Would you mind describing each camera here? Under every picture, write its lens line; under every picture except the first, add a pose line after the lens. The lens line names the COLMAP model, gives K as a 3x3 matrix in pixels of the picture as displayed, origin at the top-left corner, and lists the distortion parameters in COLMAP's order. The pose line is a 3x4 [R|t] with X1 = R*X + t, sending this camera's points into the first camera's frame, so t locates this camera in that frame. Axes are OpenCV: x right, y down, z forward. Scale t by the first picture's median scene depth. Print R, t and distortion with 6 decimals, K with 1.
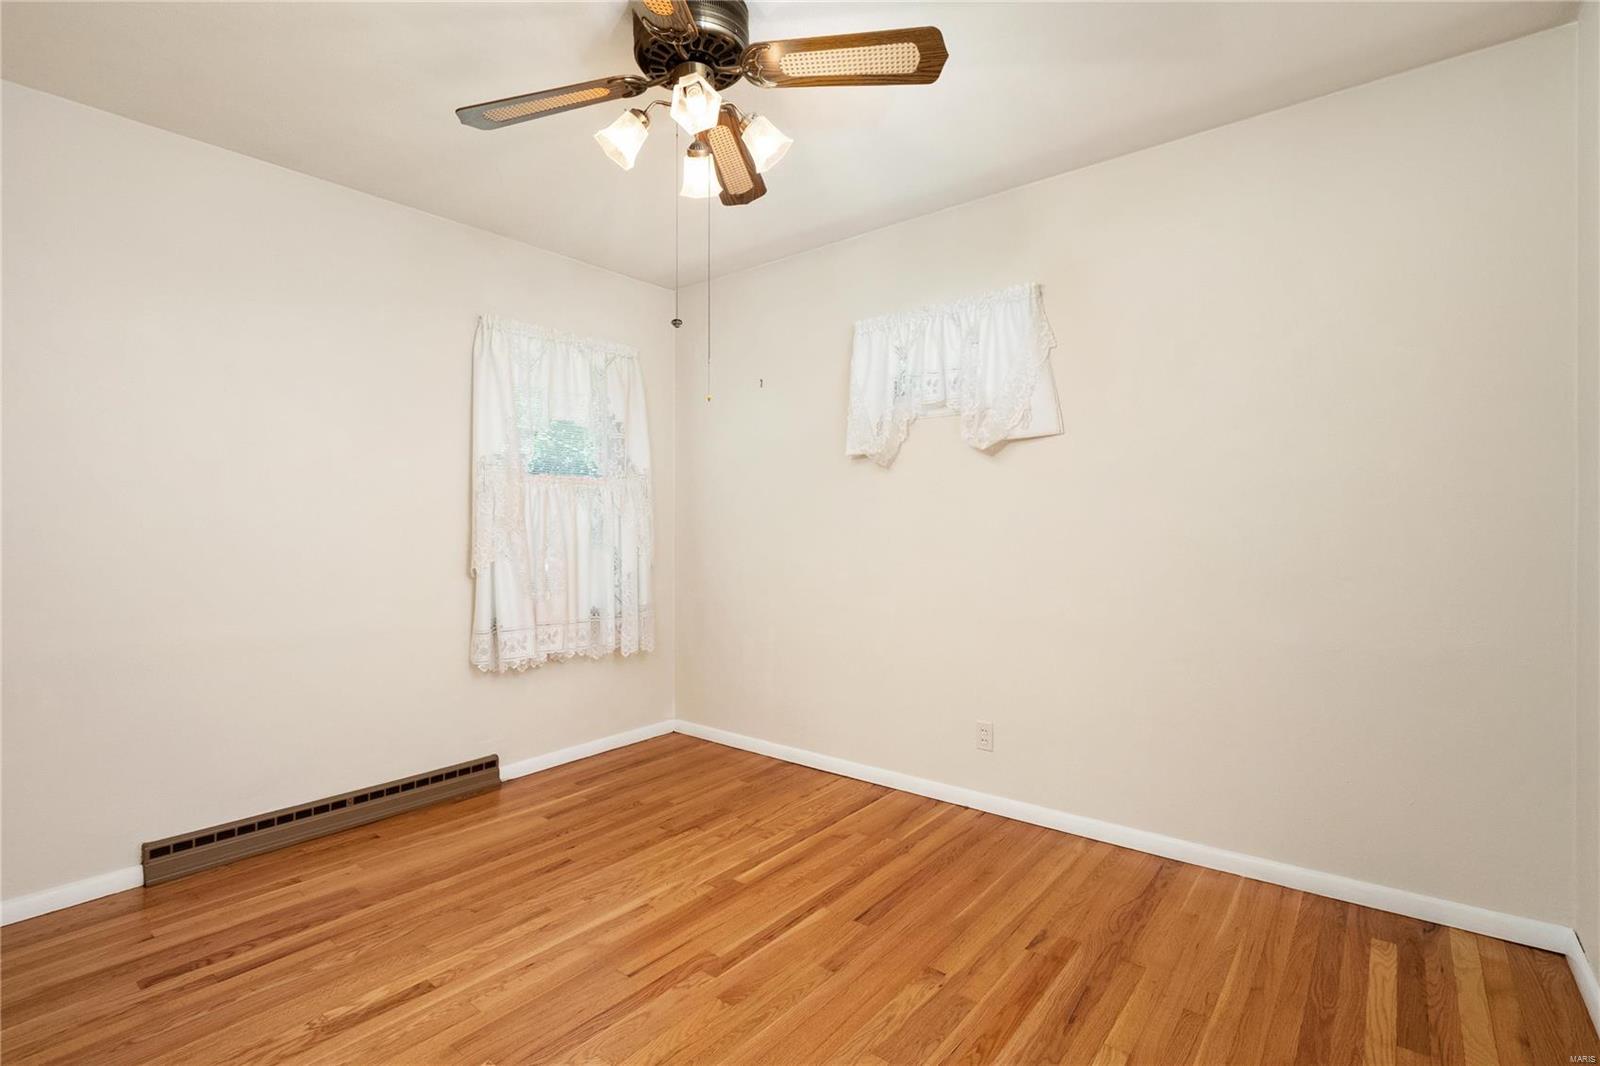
lens RADIAL K [[765.7, 0, 800.0], [0, 765.7, 533.0], [0, 0, 1]] dist [-0.003969, -0.000205]
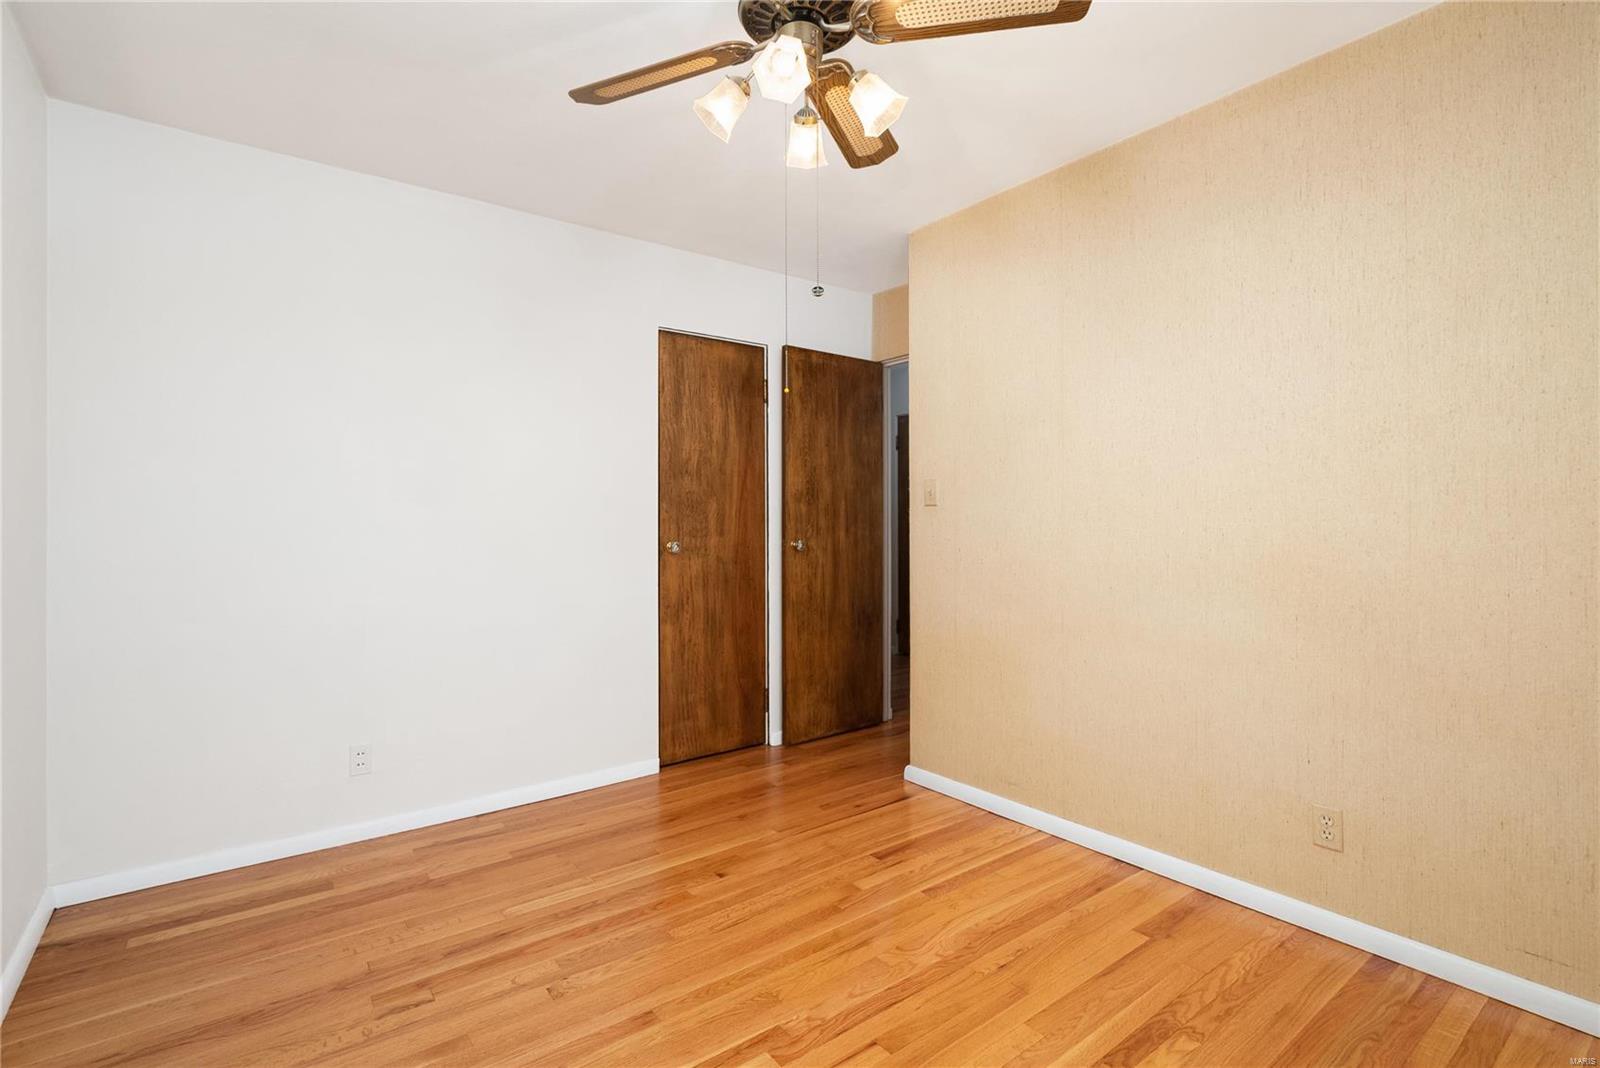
lens RADIAL K [[765.7, 0, 800.0], [0, 765.7, 534.0], [0, 0, 1]] dist [-0.003969, -0.000205]
pose [[-0.975433, 0.010399, 0.220050, -0.349003], [0.014867, 0.999715, 0.018657, -0.008321], [-0.219793, 0.021470, -0.975310, 1.917889]]
